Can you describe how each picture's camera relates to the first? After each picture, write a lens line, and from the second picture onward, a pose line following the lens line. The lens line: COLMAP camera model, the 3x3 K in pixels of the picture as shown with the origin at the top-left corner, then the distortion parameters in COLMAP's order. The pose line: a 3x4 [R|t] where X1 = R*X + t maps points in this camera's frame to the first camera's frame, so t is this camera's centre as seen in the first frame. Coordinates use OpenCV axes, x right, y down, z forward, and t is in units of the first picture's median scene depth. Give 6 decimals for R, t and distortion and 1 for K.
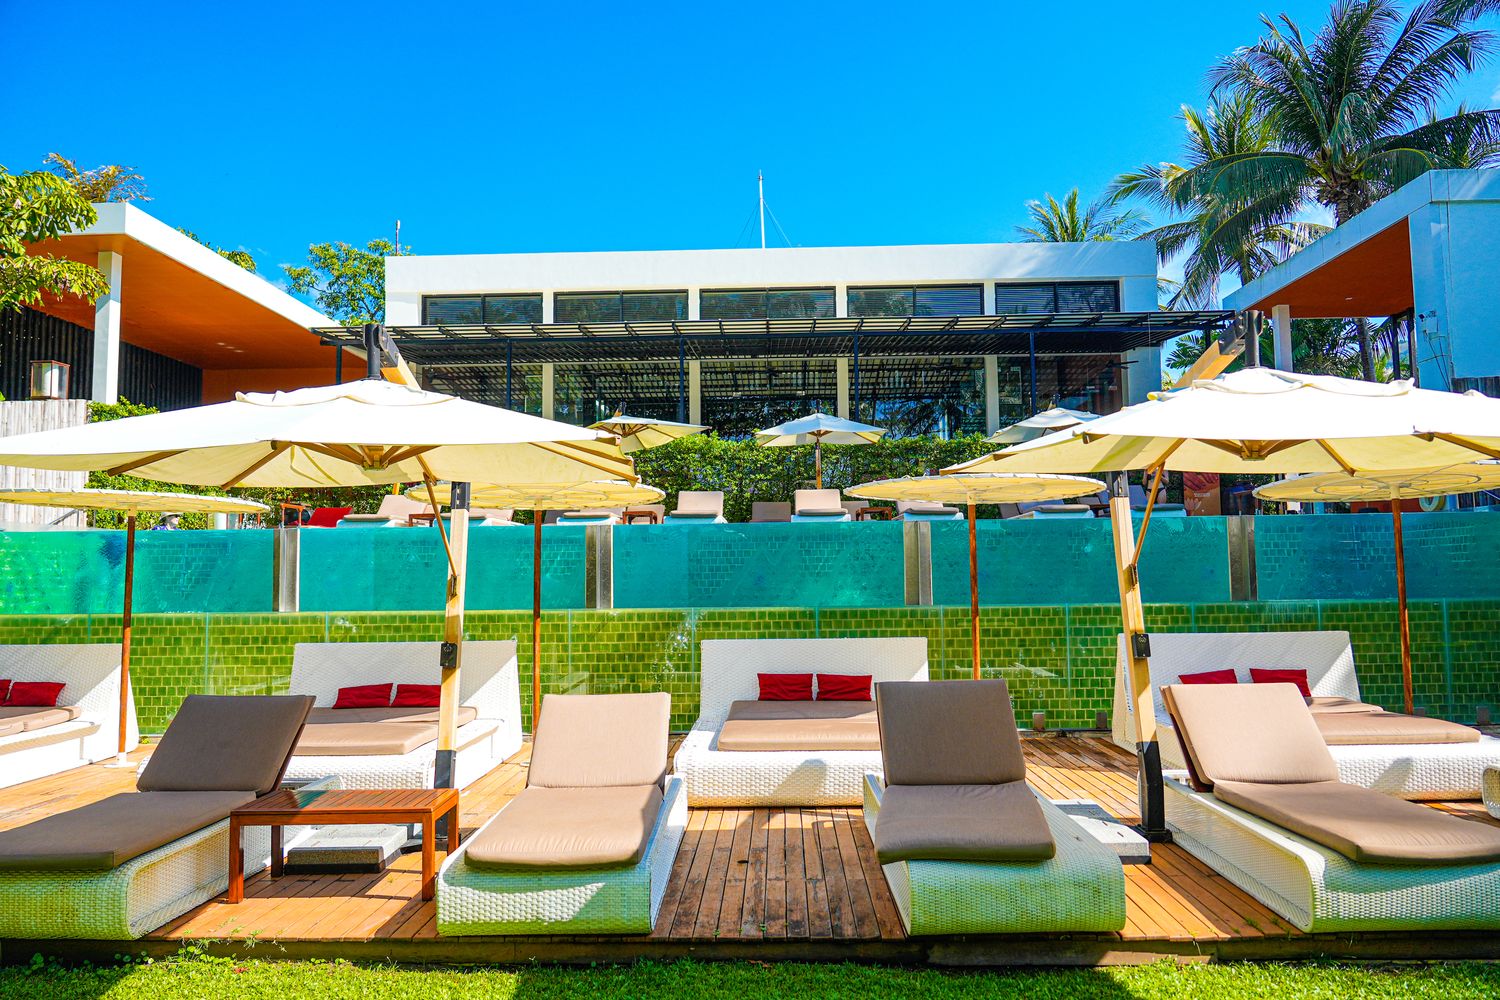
lens RADIAL K [[1010.6, 0, 740.9], [0, 1010.6, 495.0], [0, 0, 1]] dist [-0.000220, 0.002913]
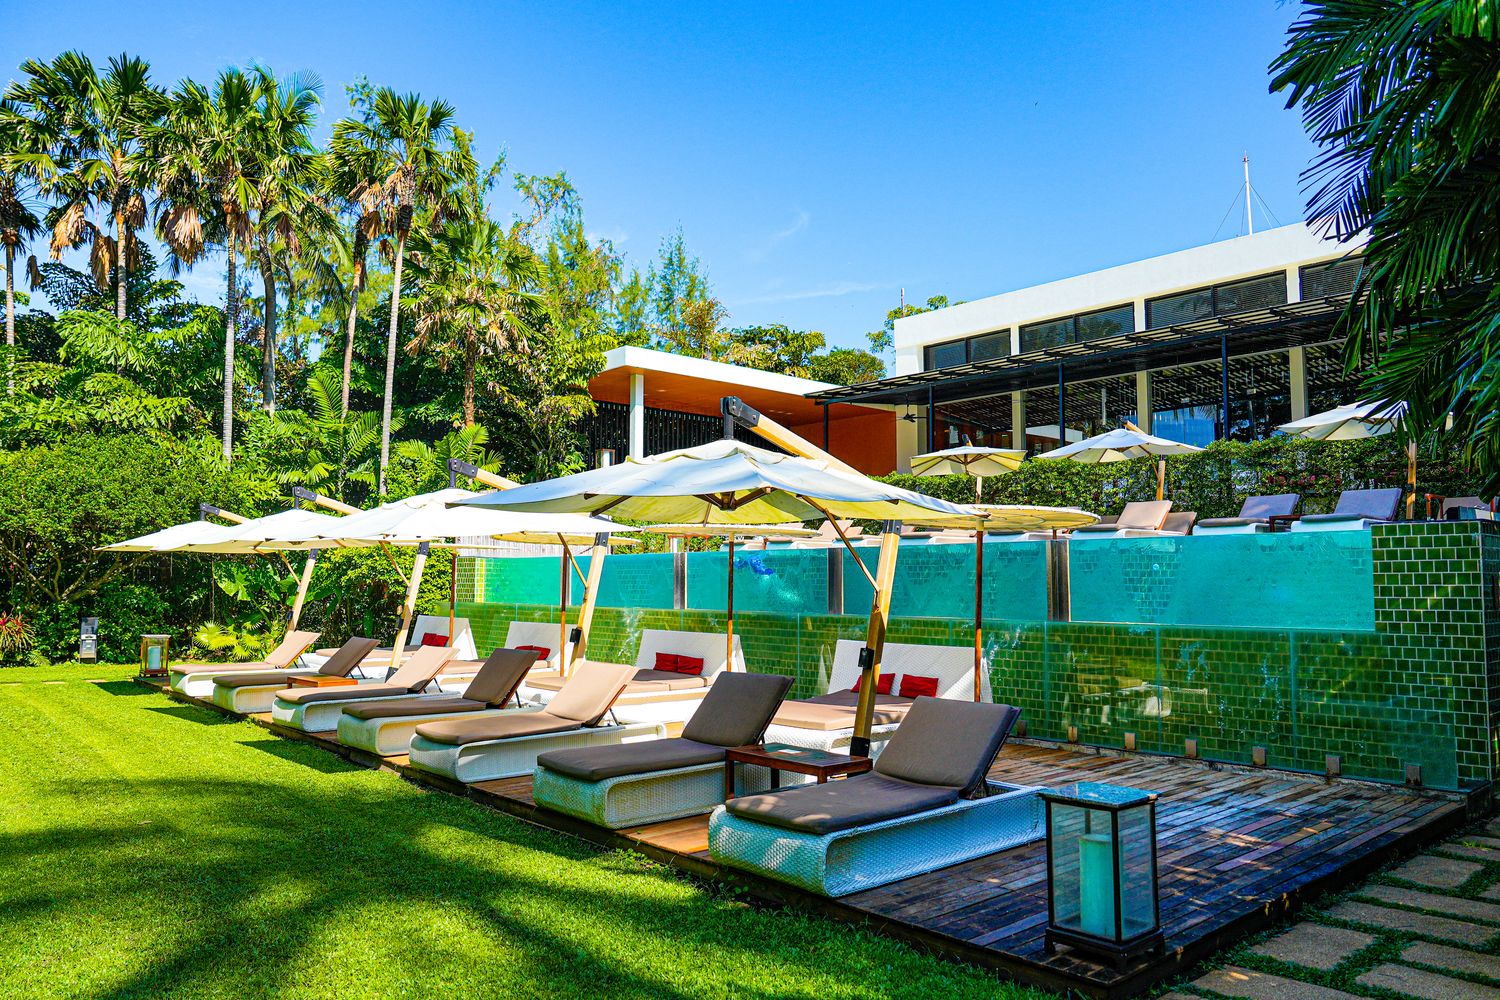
lens RADIAL K [[1010.6, 0, 744.2], [0, 1010.6, 502.4], [0, 0, 1]] dist [-0.000220, 0.002913]
pose [[0.716329, -0.049292, -0.696020, 0.506690], [0.052748, 0.998473, -0.016424, -0.008948], [0.695766, -0.024949, 0.717835, -0.005455]]
